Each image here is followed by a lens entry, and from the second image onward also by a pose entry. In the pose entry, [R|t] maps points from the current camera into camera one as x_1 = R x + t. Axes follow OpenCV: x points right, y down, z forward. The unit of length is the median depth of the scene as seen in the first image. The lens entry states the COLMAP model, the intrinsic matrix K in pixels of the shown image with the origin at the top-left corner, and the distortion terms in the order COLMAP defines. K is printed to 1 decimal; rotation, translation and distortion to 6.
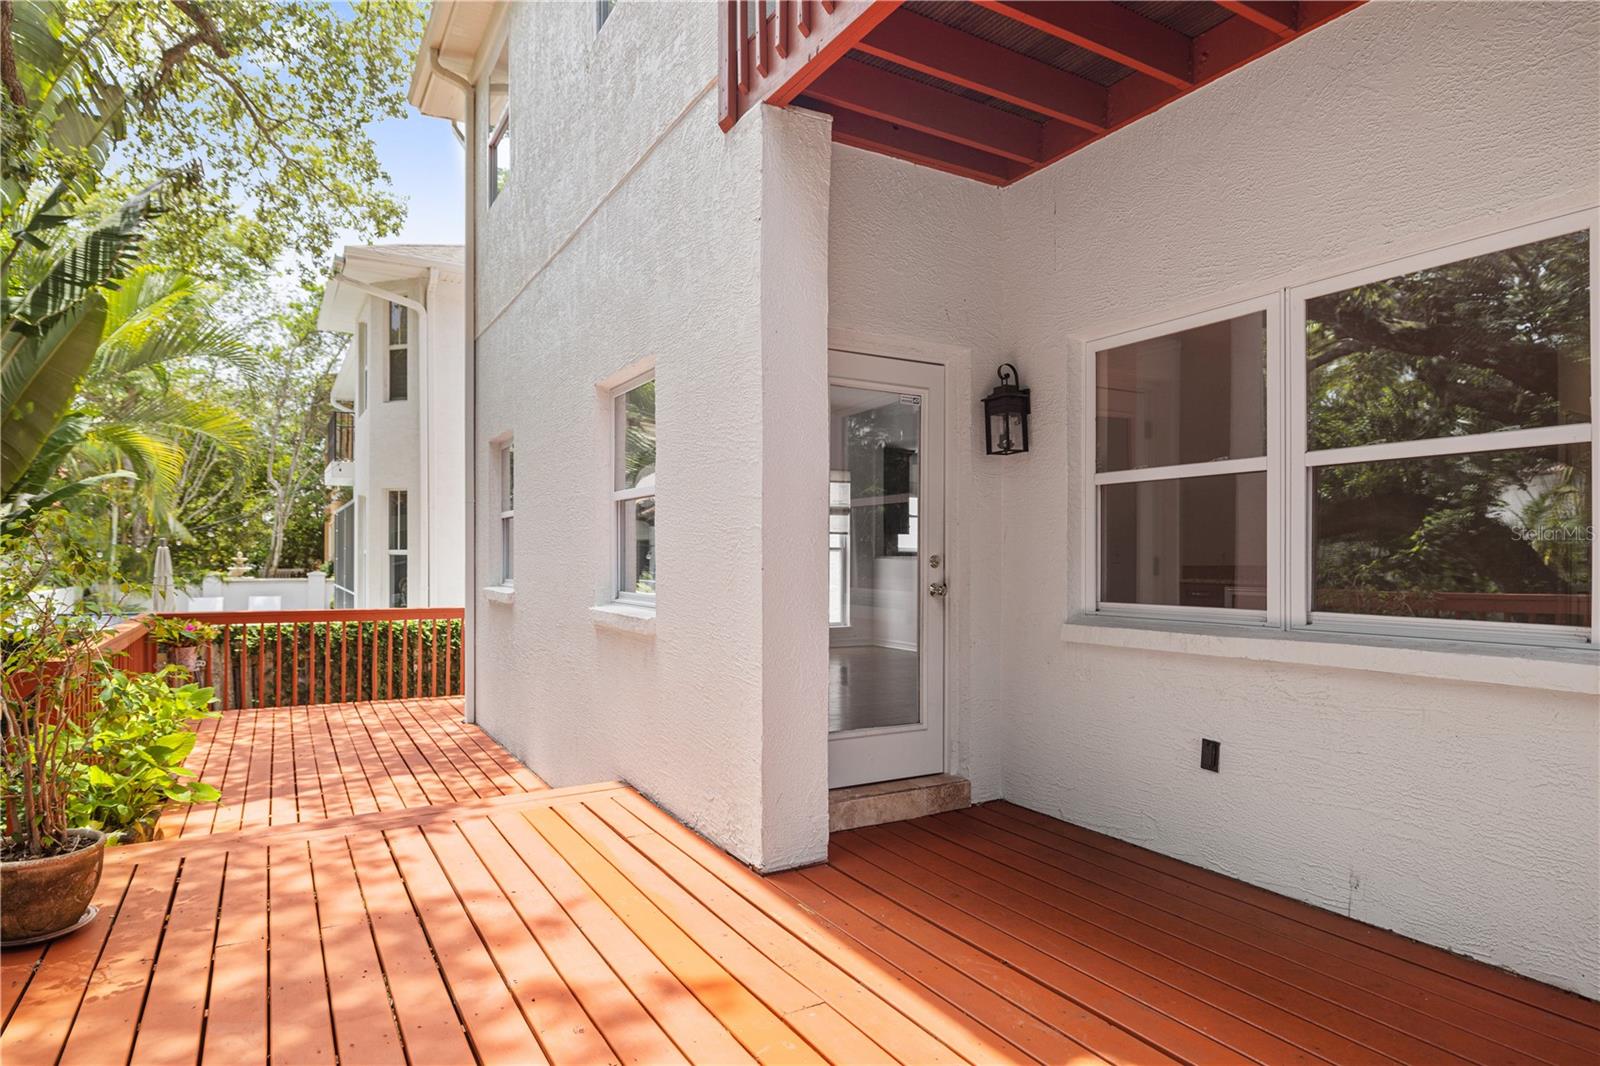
lens RADIAL K [[871.5, 0, 767.8], [0, 871.5, 540.2], [0, 0, 1]] dist [0.001072, -0.000481]
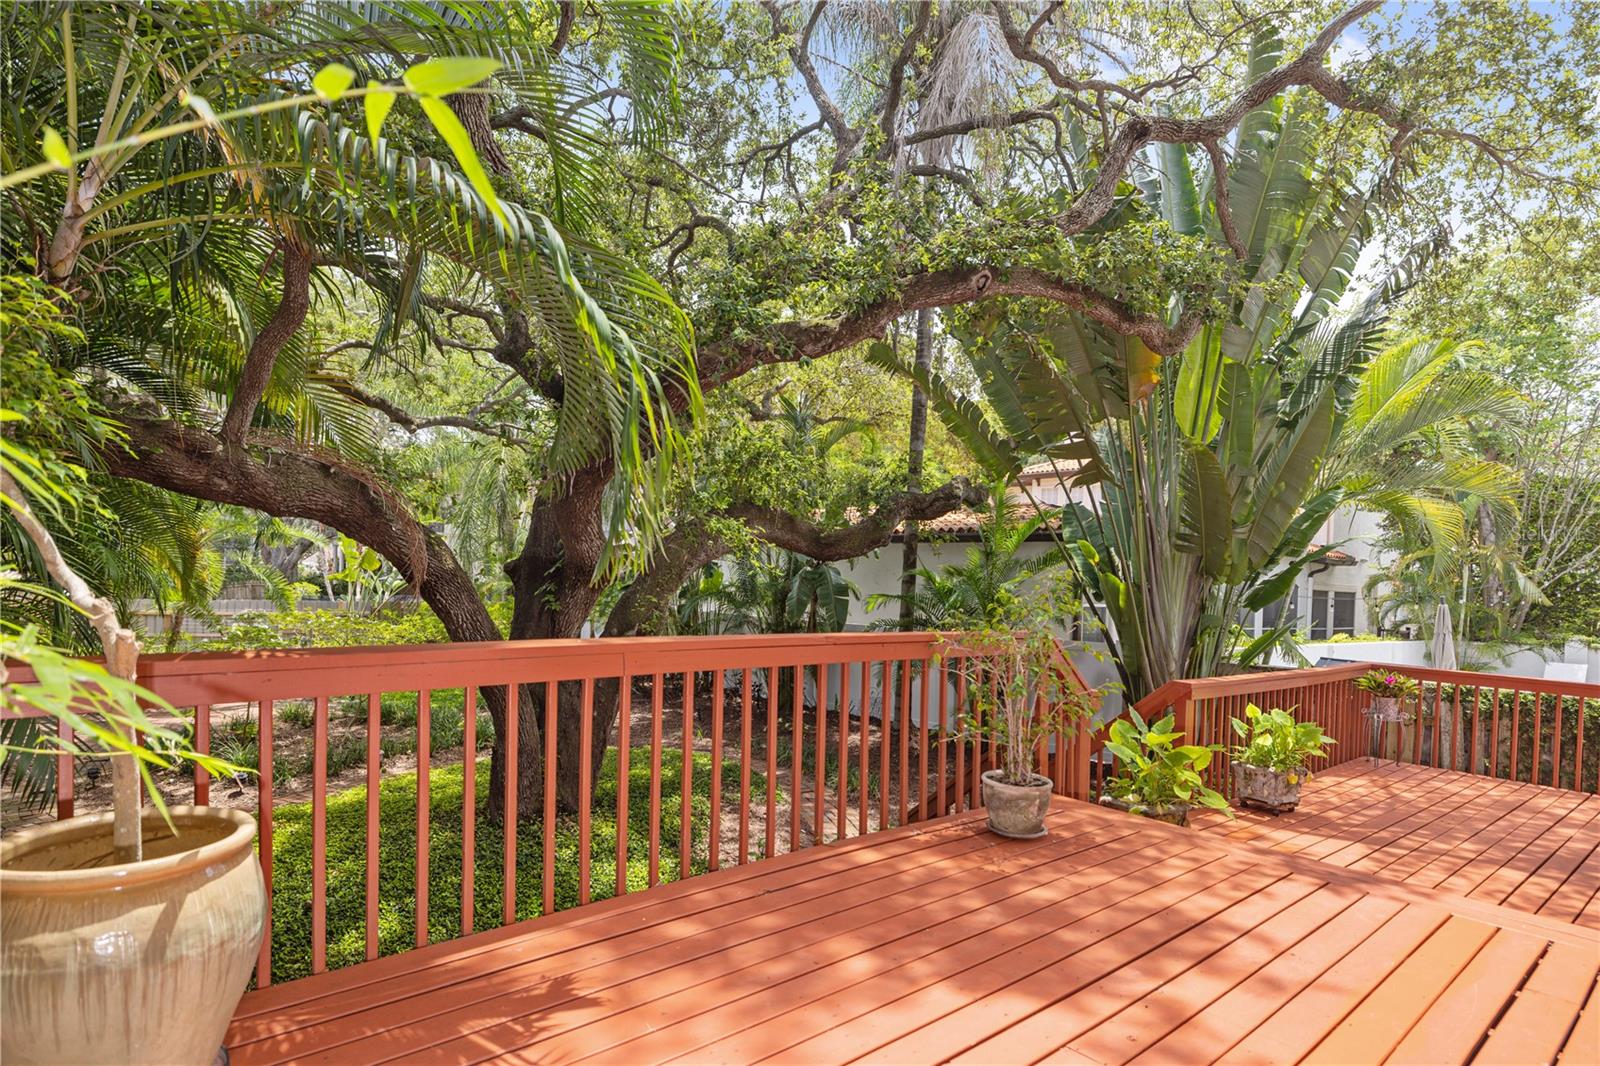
lens RADIAL K [[838.4, 0, 796.1], [0, 838.4, 591.7], [0, 0, 1]] dist [0.000520, 0.000100]
pose [[0.183844, 0.015279, -0.982837, 0.192608], [-0.023368, 0.999665, 0.011169, -0.001058], [0.982678, 0.020914, 0.184139, 0.095352]]
